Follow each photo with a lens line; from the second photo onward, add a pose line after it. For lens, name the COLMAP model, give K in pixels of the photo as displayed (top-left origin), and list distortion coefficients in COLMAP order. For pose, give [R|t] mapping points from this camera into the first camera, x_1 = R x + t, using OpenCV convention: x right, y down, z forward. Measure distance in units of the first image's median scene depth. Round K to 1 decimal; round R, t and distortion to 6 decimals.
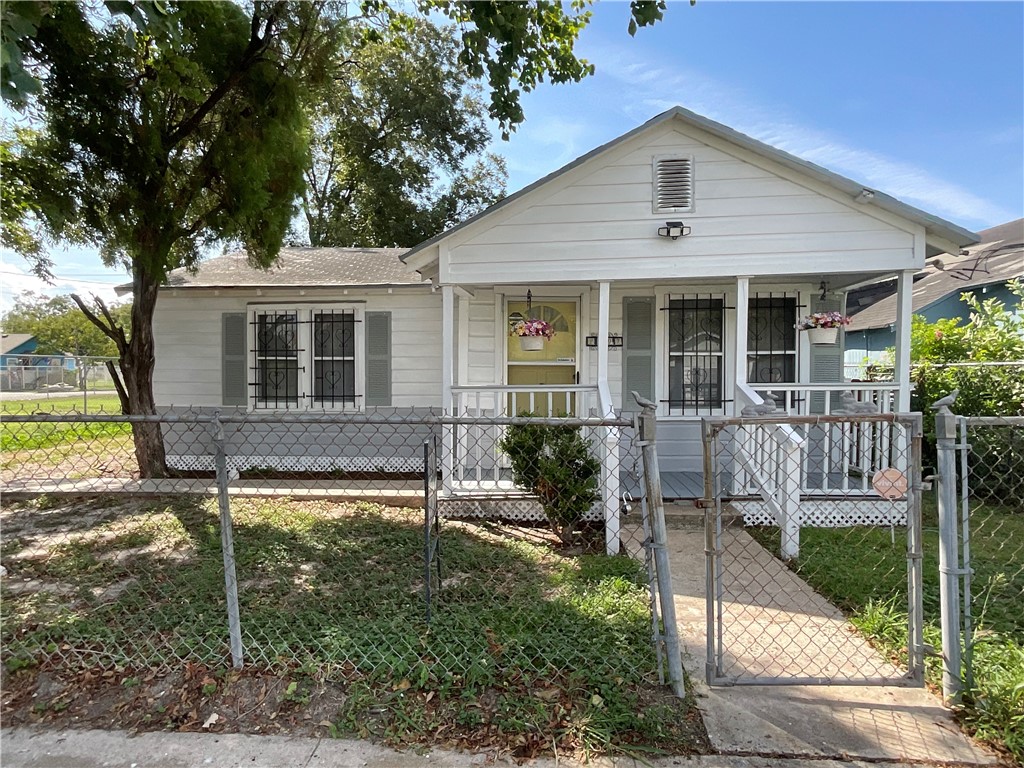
lens RADIAL K [[593.9, 0, 512.0], [0, 593.9, 384.0], [0, 0, 1]] dist [-0.009252, 0.012939]
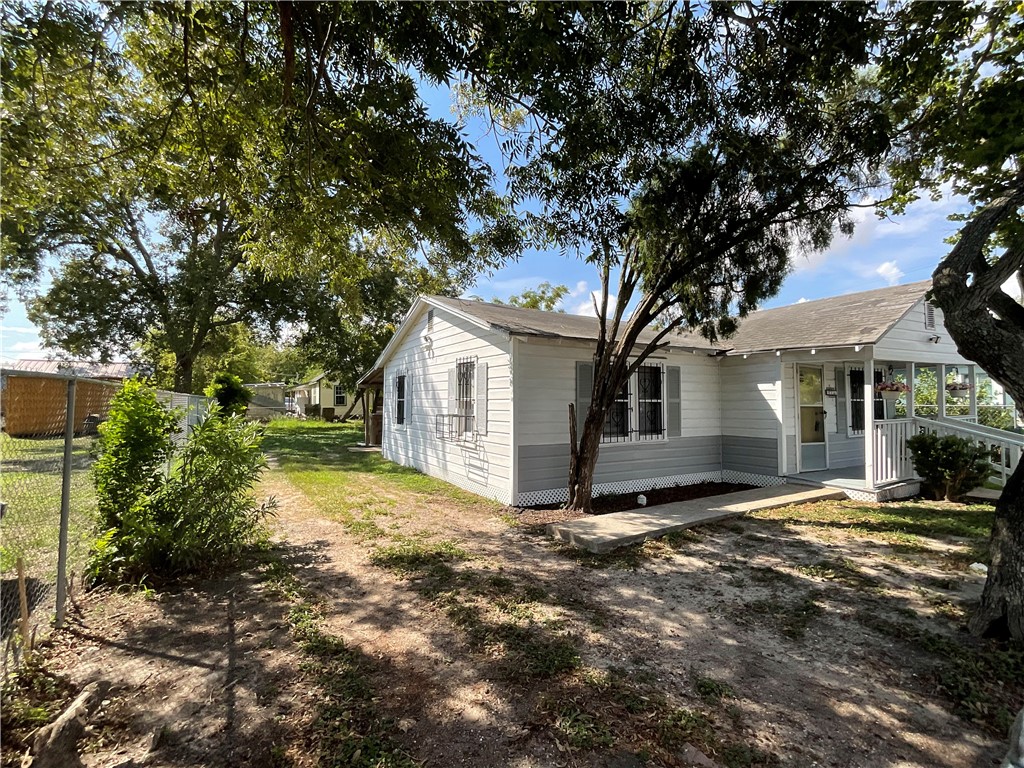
lens RADIAL K [[477.0, 0, 512.0], [0, 477.0, 384.0], [0, 0, 1]] dist [0.000110, 0.000540]
pose [[0.832160, 0.020686, 0.554150, -1.127386], [0.013151, 0.998287, -0.057013, -0.024838], [-0.554380, 0.054732, 0.830462, 0.305889]]
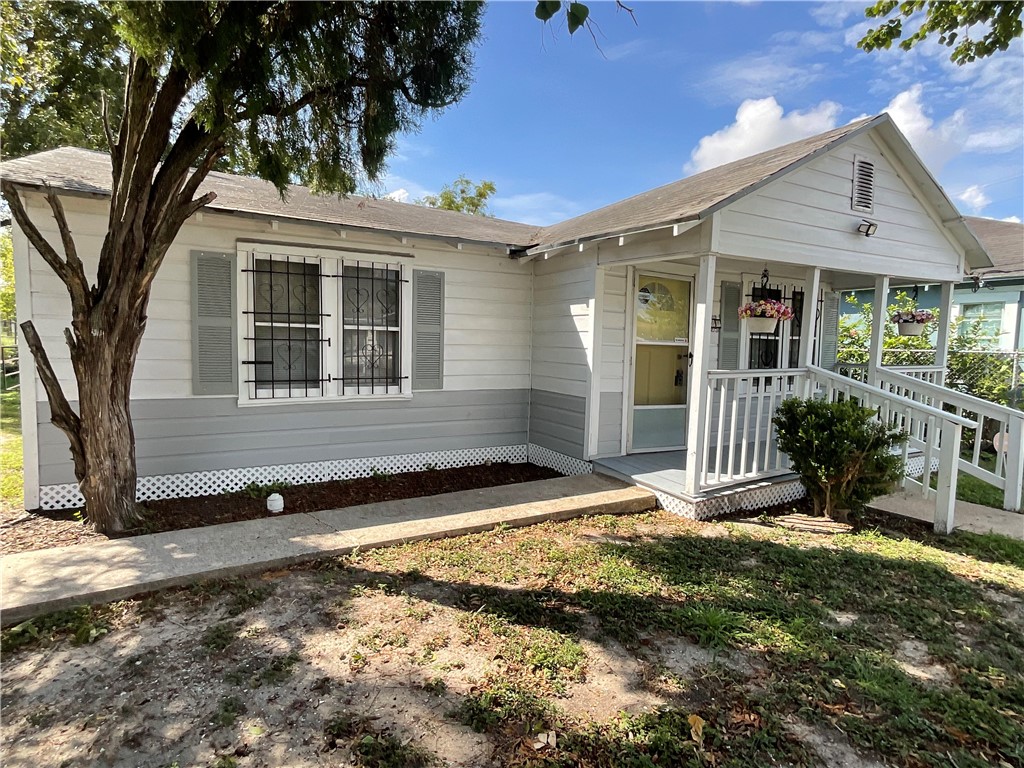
lens RADIAL K [[544.8, 0, 512.0], [0, 544.8, 384.0], [0, 0, 1]] dist [-0.004092, -0.000658]
pose [[0.836016, -0.024128, 0.548174, -0.533140], [-0.010854, 0.998110, 0.060485, -0.016367], [-0.548598, -0.056517, 0.834174, 0.325985]]
